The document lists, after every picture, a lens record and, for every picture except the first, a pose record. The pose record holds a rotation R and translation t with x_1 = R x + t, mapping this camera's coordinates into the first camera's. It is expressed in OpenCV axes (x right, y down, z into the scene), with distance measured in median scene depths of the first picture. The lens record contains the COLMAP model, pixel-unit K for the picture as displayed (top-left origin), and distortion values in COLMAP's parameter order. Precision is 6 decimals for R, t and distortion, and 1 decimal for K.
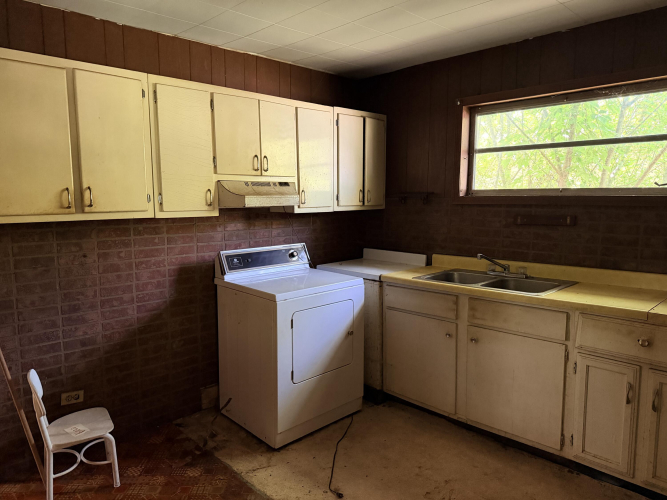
lens RADIAL K [[468.1, 0, 327.2], [0, 468.1, 251.4], [0, 0, 1]] dist [0.079983, -0.105496]
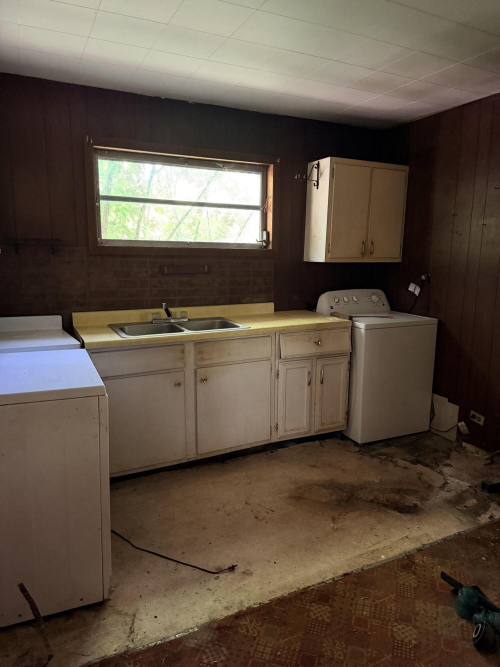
lens RADIAL K [[469.8, 0, 251.2], [0, 469.8, 333.1], [0, 0, 1]] dist [0.131411, -0.192421]
pose [[0.306583, -0.150925, 0.939802, -0.589274], [0.104728, 0.986703, 0.124293, -0.038049], [-0.946065, 0.060318, 0.318312, 0.488792]]
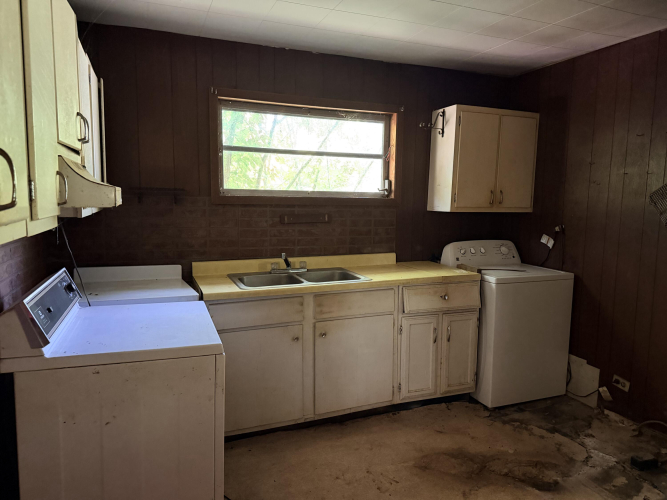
lens RADIAL K [[471.2, 0, 331.7], [0, 471.2, 251.4], [0, 0, 1]] dist [0.098937, -0.135086]
pose [[0.376416, -0.090120, 0.922057, -0.553930], [0.098218, 0.993531, 0.057010, -0.045437], [-0.921230, 0.069103, 0.382832, 0.514931]]
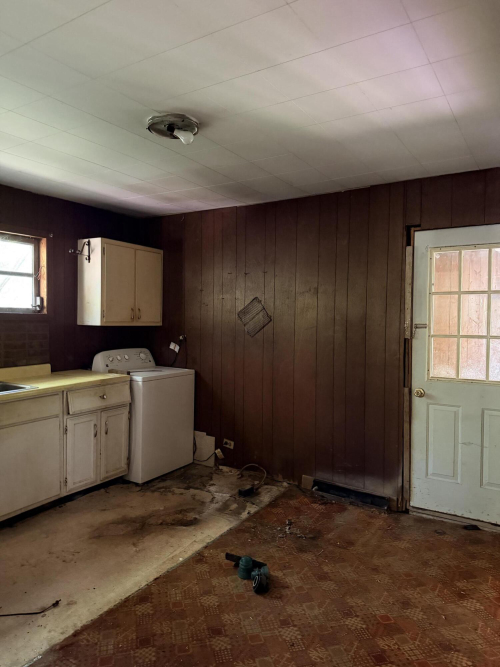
lens RADIAL K [[471.2, 0, 248.5], [0, 471.2, 335.5], [0, 0, 1]] dist [0.098937, -0.135086]
pose [[-0.234437, -0.034044, 0.971535, -0.799398], [0.107020, 0.992408, 0.060600, -0.055971], [-0.966223, 0.118181, -0.229014, 0.586759]]
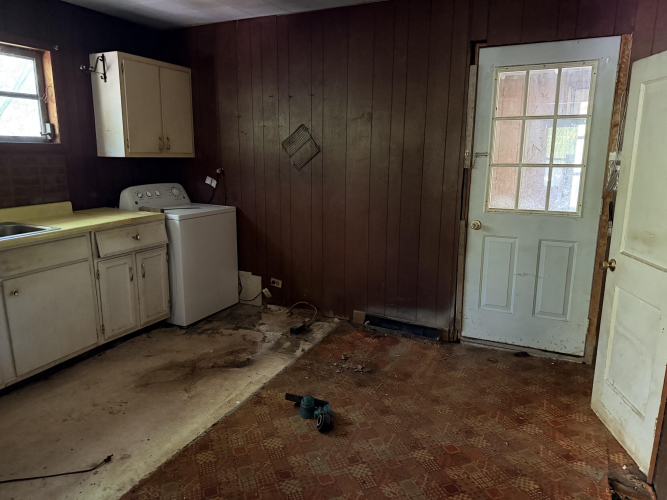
lens RADIAL K [[469.5, 0, 332.7], [0, 469.5, 251.9], [0, 0, 1]] dist [0.067267, -0.079048]
pose [[-0.344865, -0.192718, 0.918655, -0.703620], [0.109326, 0.963788, 0.243228, -0.051200], [-0.932264, 0.184313, -0.311308, 0.611028]]
